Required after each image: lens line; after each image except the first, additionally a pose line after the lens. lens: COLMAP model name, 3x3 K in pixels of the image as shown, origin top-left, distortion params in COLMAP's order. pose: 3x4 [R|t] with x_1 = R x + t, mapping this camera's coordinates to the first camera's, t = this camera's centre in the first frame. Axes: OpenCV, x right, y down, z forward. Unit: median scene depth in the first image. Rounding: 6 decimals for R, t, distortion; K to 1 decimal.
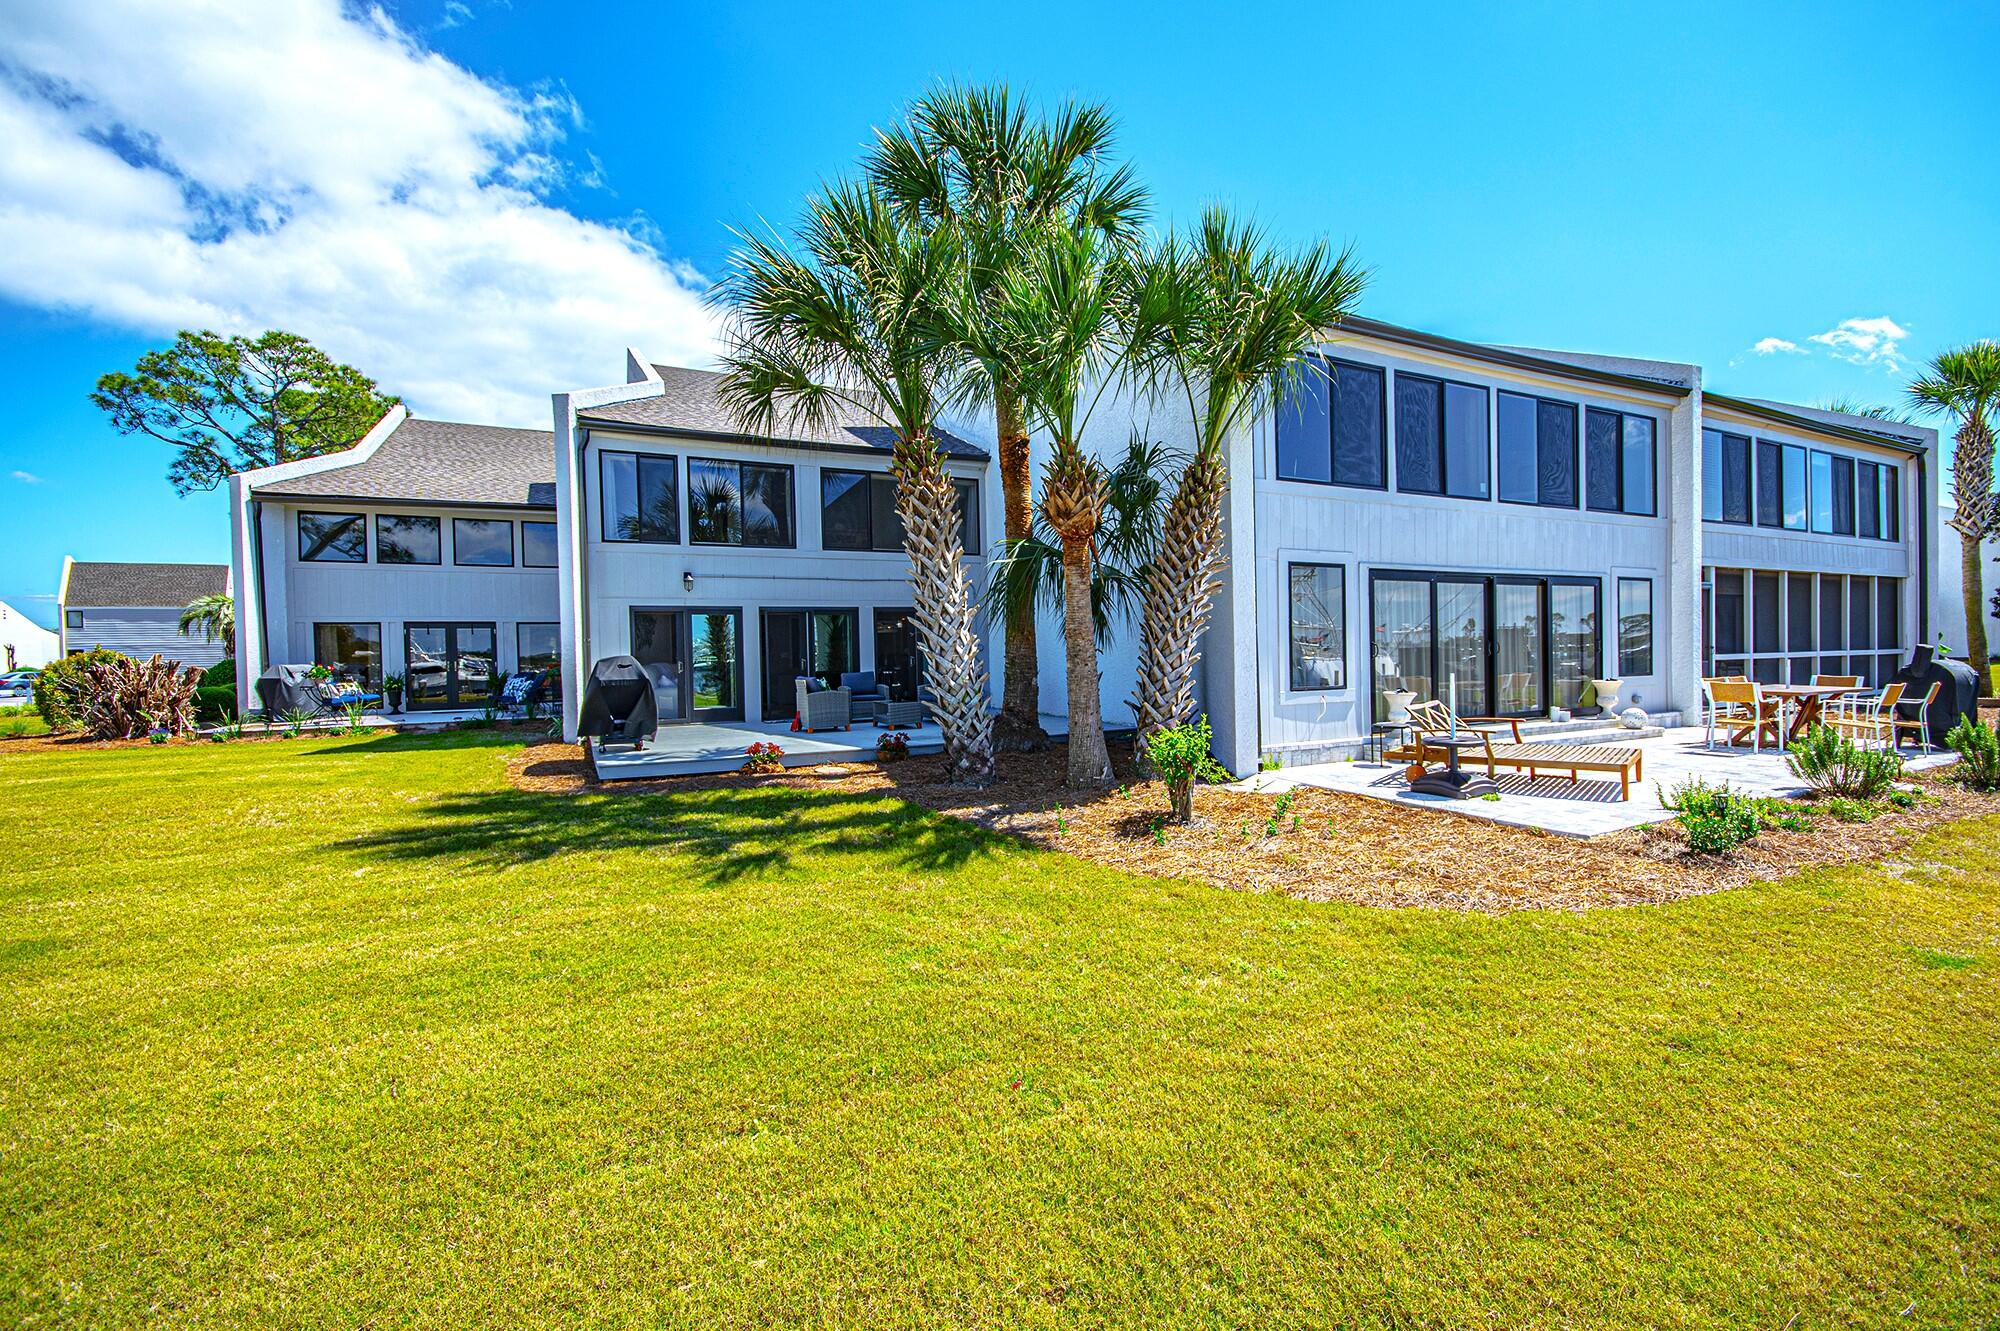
lens RADIAL K [[847.0, 0, 1002.1], [0, 847.0, 662.0], [0, 0, 1]] dist [-0.000346, -0.000081]
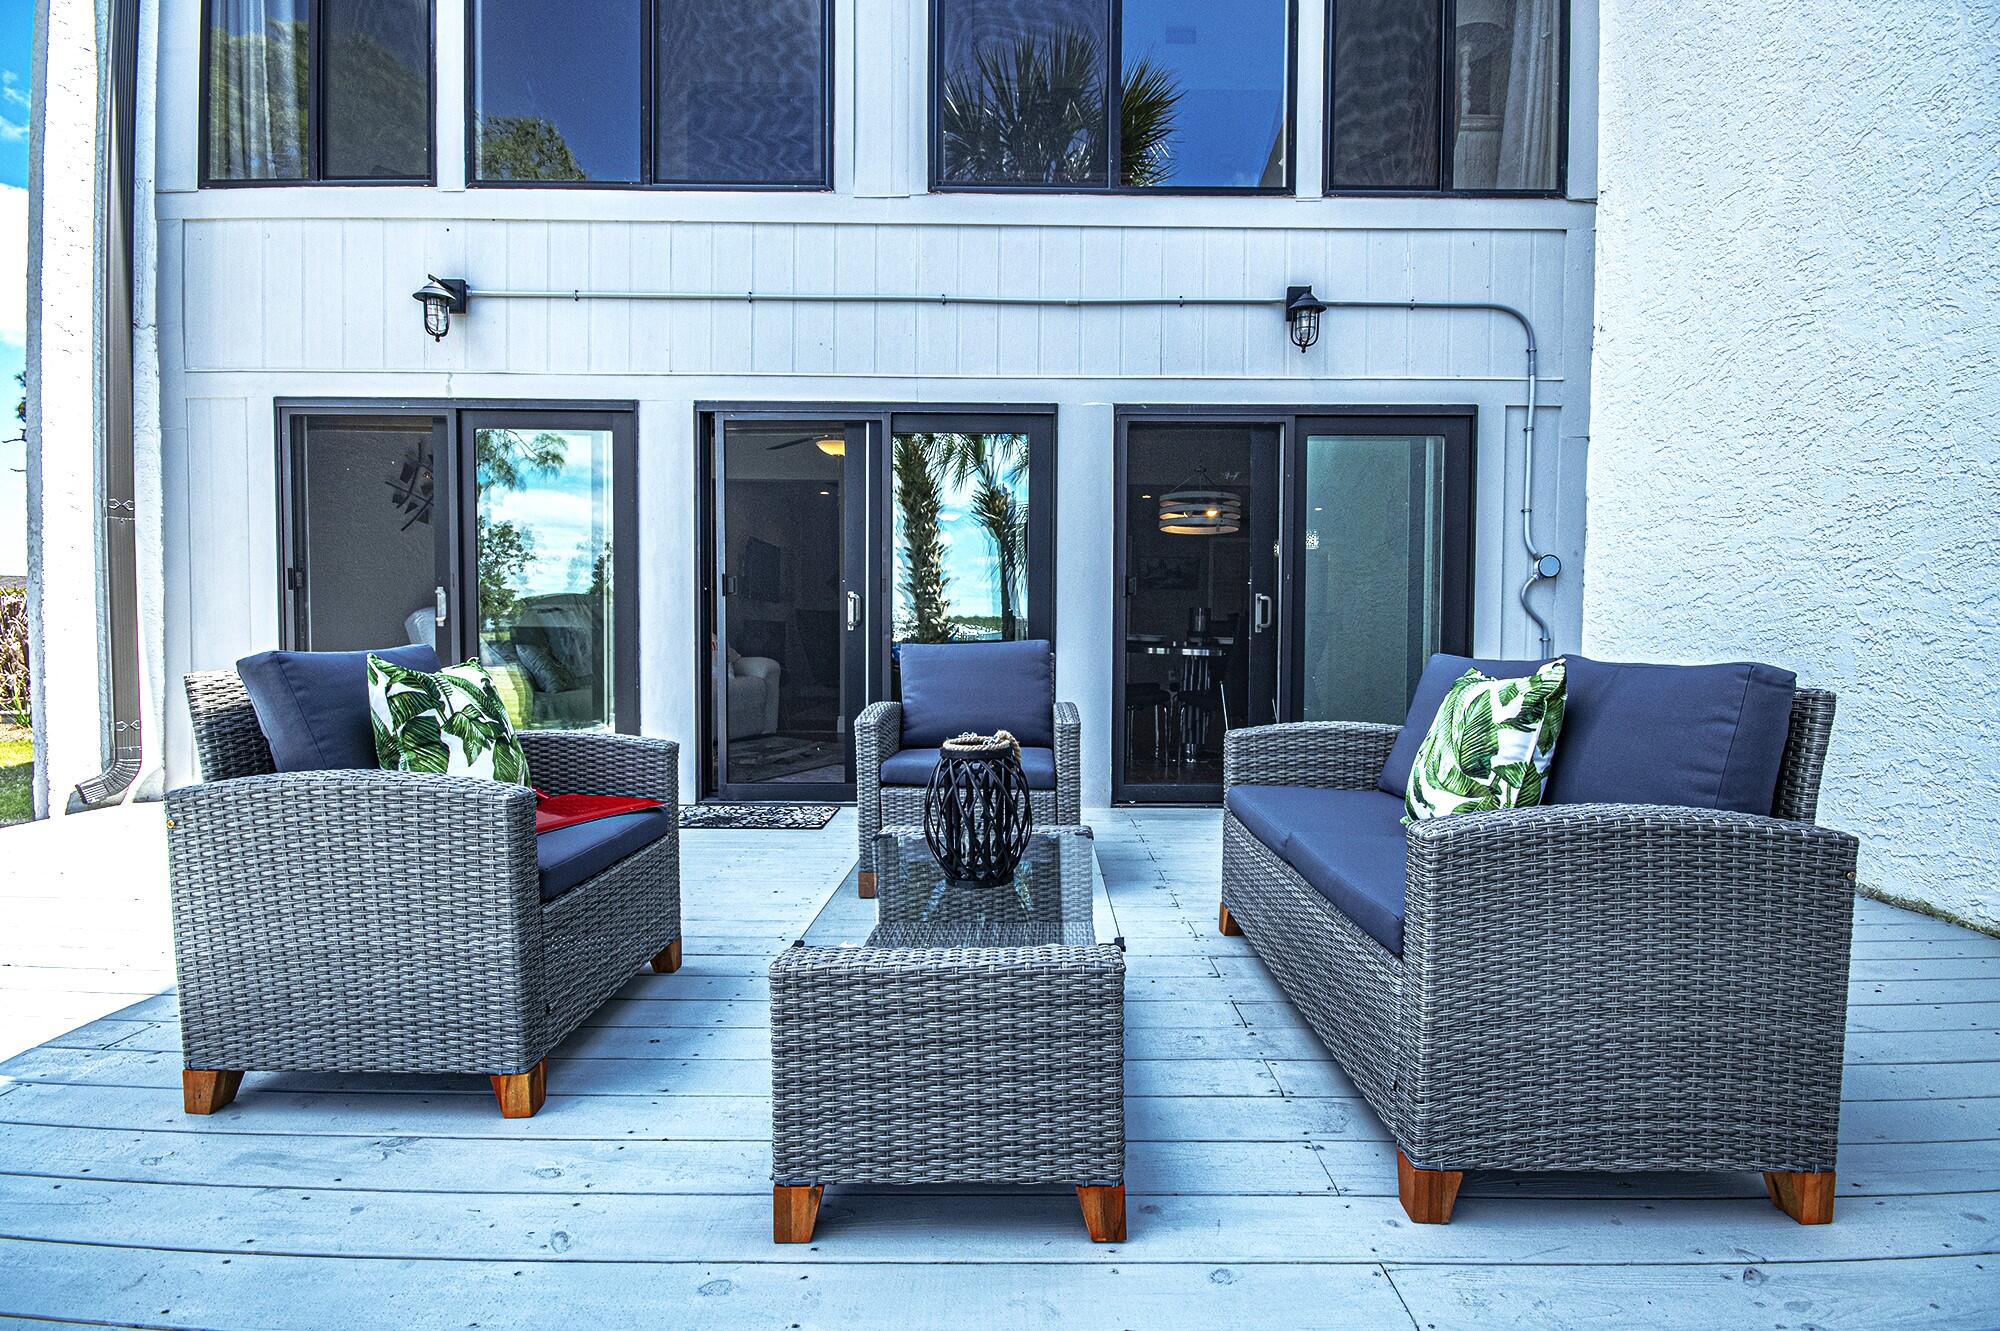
lens RADIAL K [[875.6, 0, 1016.5], [0, 875.6, 666.5], [0, 0, 1]] dist [0.014168, -0.014707]
pose [[0.886747, 0.043658, -0.460189, -0.049742], [-0.034257, 0.998999, 0.028766, 0.010382], [0.460984, -0.009743, 0.887355, 0.746195]]
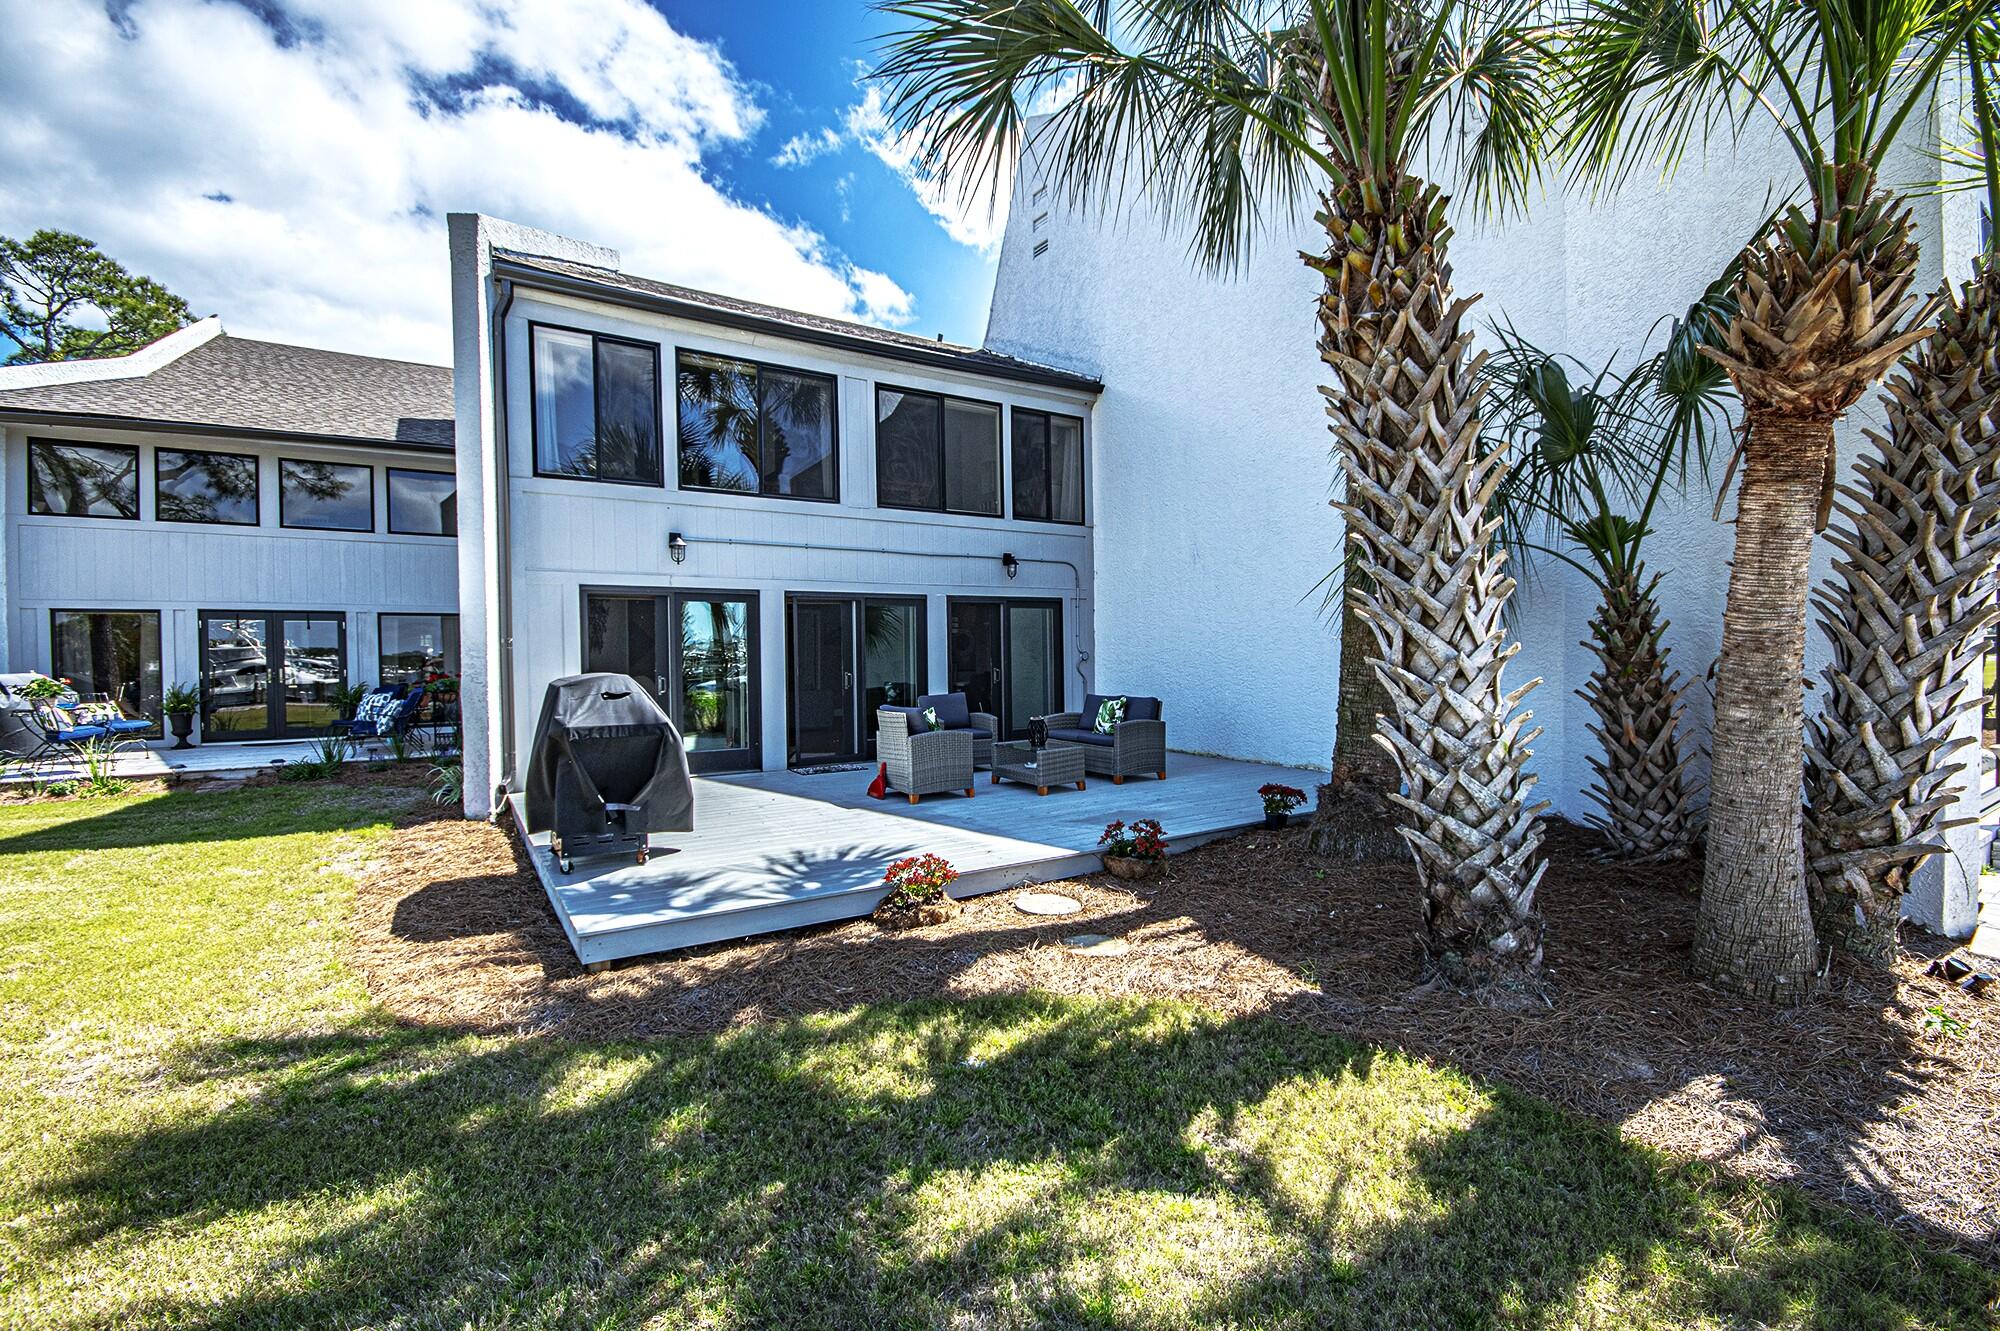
lens RADIAL K [[875.6, 0, 1016.5], [0, 875.6, 666.5], [0, 0, 1]] dist [0.014168, -0.014707]
pose [[0.994013, 0.007111, 0.109034, -0.174622], [-0.007143, 0.999974, -0.000102, -0.008903], [-0.109032, -0.000678, 0.994038, 0.302819]]
